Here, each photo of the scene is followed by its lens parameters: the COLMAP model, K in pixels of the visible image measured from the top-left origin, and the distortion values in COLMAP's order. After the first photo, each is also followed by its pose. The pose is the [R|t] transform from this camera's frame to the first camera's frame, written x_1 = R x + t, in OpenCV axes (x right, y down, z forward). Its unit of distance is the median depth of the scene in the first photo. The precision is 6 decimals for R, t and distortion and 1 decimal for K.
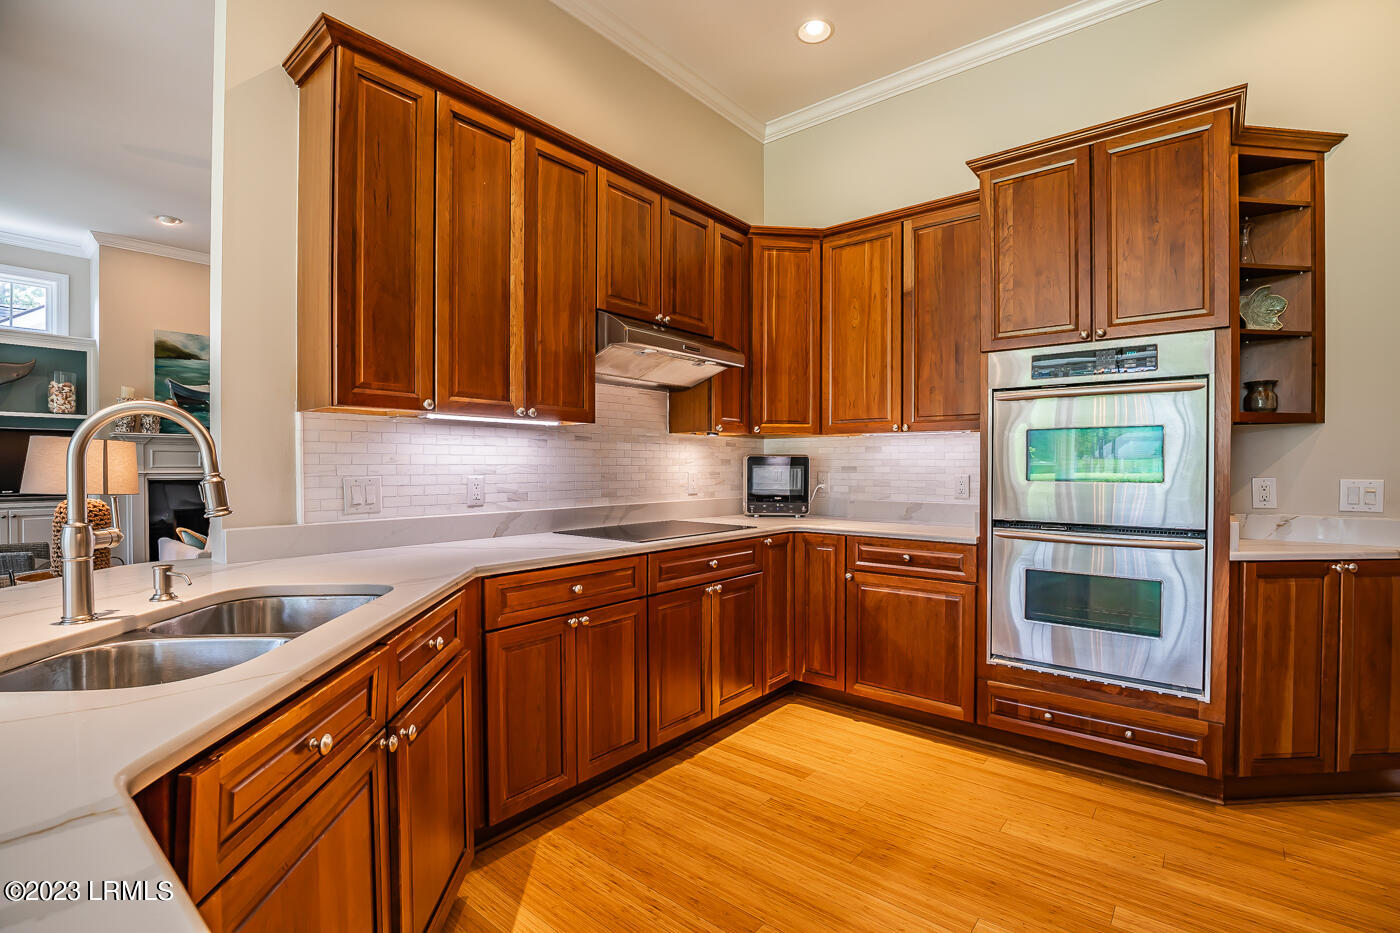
lens RADIAL K [[642.2, 0, 706.2], [0, 642.2, 471.3], [0, 0, 1]] dist [-0.031840, 0.005380]
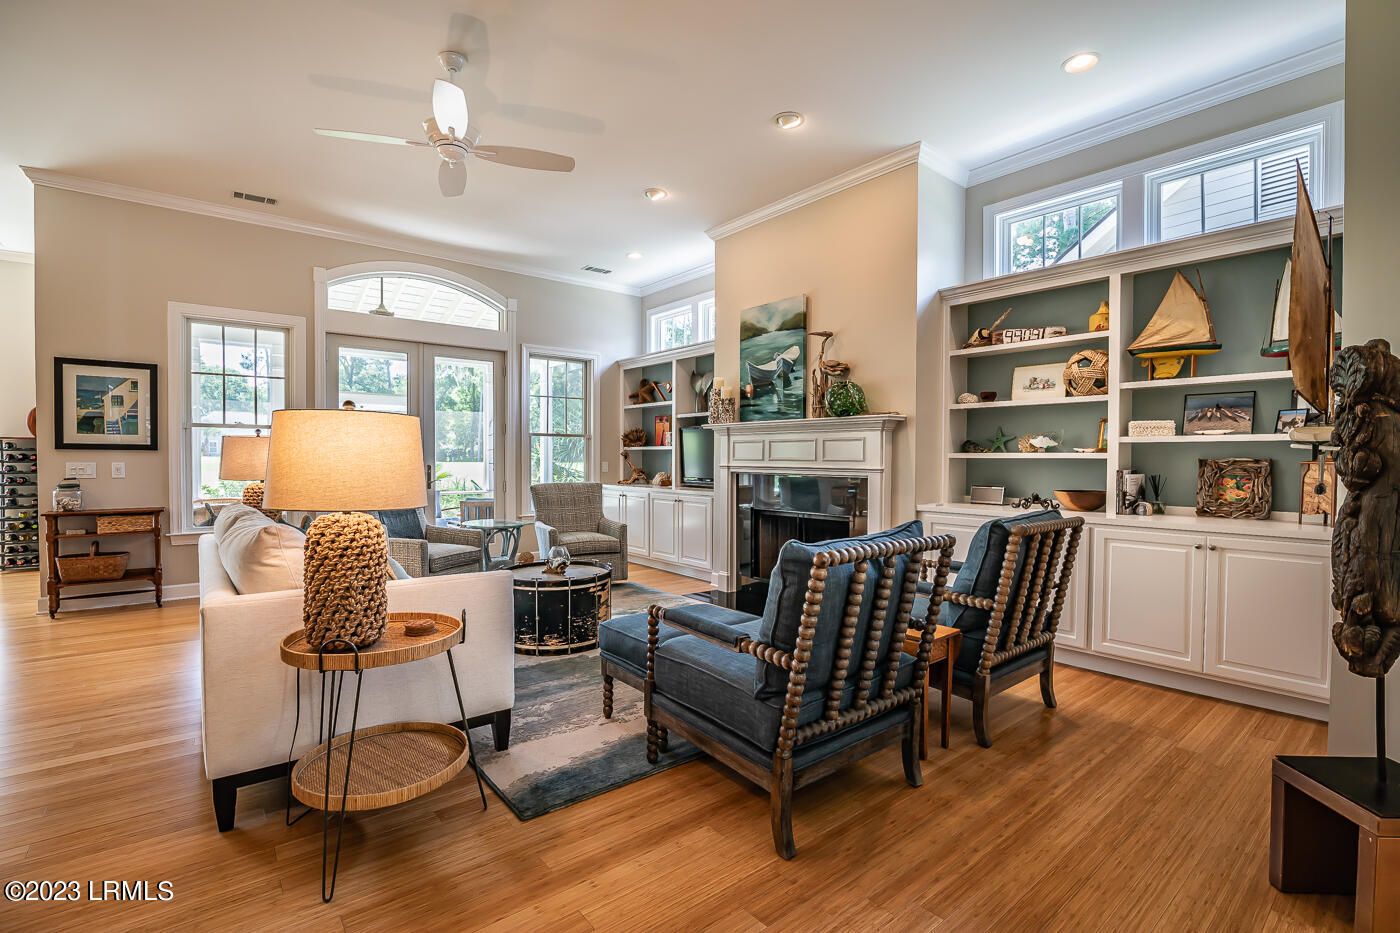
lens RADIAL K [[642.2, 0, 706.2], [0, 642.2, 471.3], [0, 0, 1]] dist [-0.031840, 0.005380]
pose [[-0.201523, 0.018049, -0.979318, 0.126197], [-0.012246, 0.999706, 0.020945, -0.018109], [0.979407, 0.016213, -0.201242, 2.387635]]
